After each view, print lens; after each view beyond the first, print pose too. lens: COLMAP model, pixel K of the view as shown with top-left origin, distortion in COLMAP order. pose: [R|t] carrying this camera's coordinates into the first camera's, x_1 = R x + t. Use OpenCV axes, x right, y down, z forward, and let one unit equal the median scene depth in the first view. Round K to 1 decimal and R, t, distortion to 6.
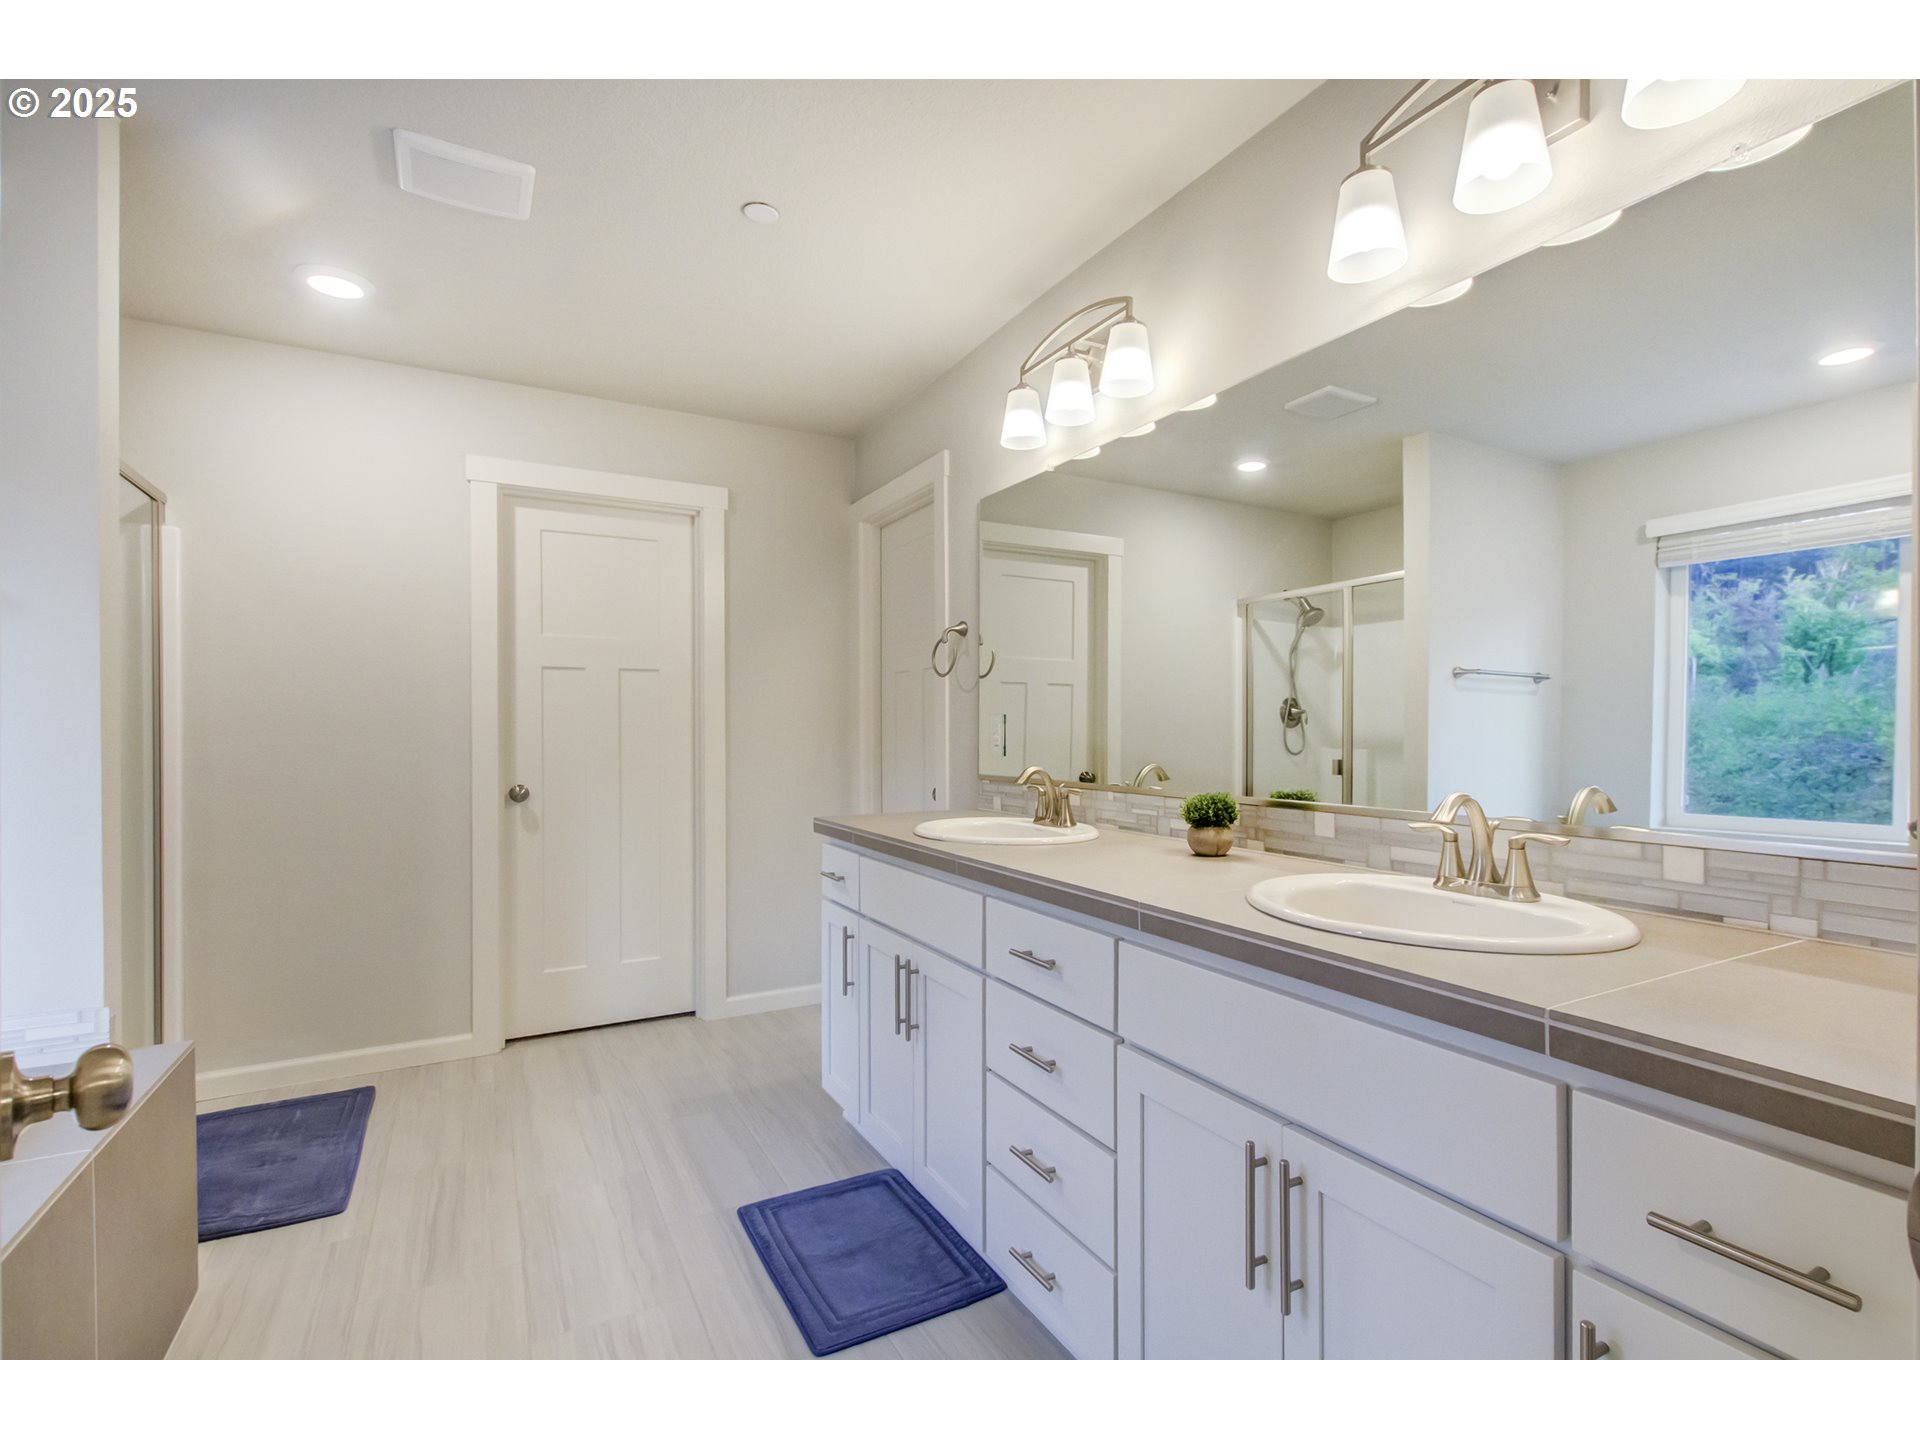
lens RADIAL K [[971.7, 0, 968.8], [0, 971.7, 725.8], [0, 0, 1]] dist [-0.001187, -0.000418]
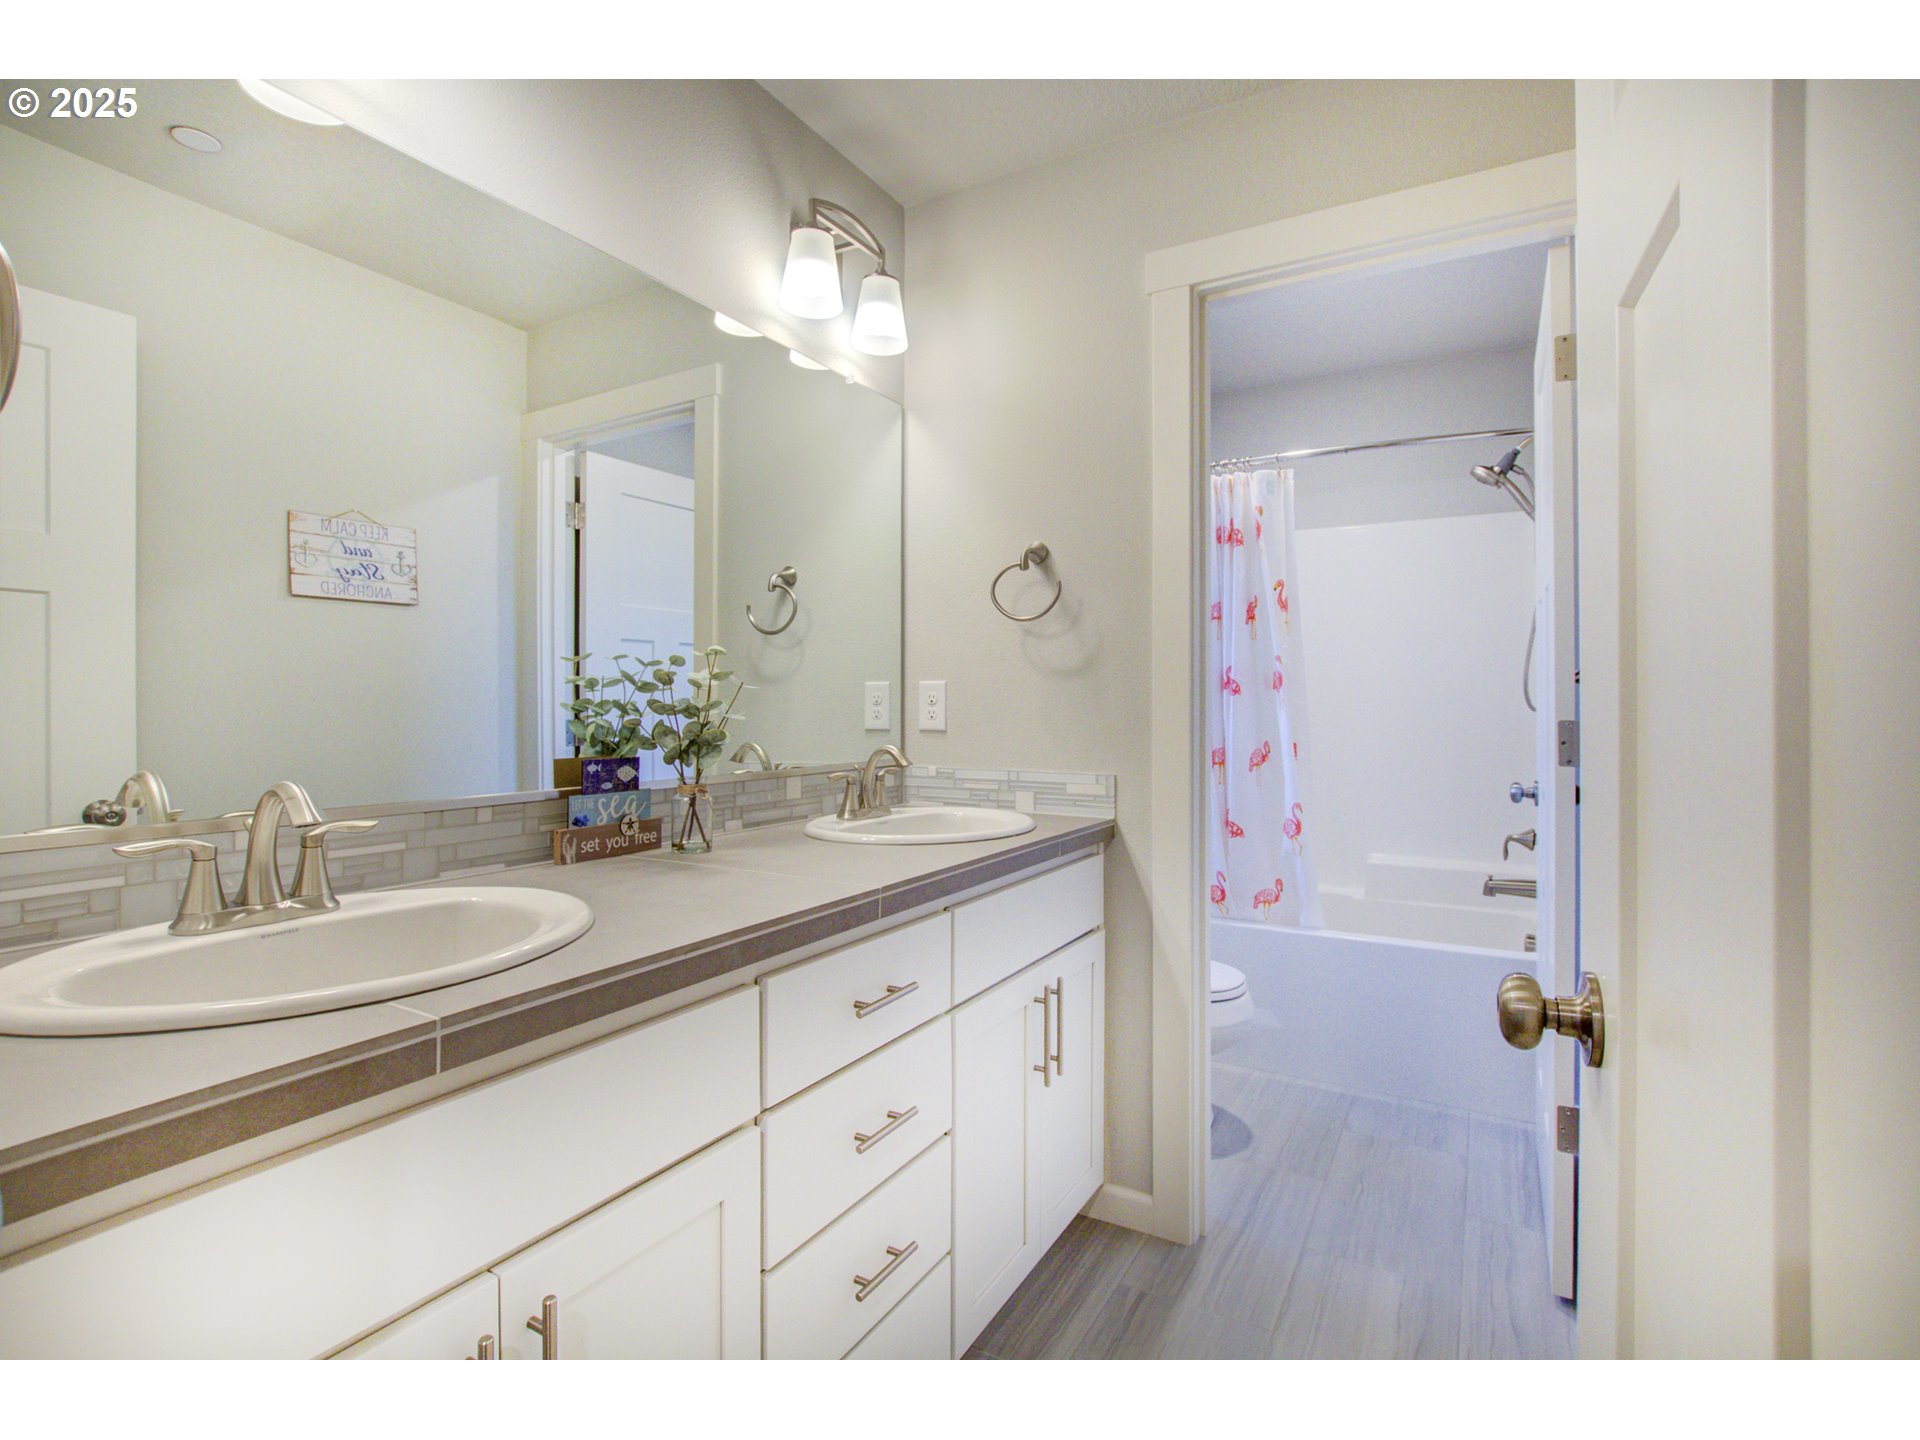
lens RADIAL K [[971.7, 0, 968.8], [0, 971.7, 725.8], [0, 0, 1]] dist [-0.001187, -0.000418]
pose [[-0.536053, -0.013621, 0.844075, -0.326220], [0.002973, 0.999833, 0.018022, 0.008766], [-0.844179, 0.012170, -0.535923, 0.736900]]
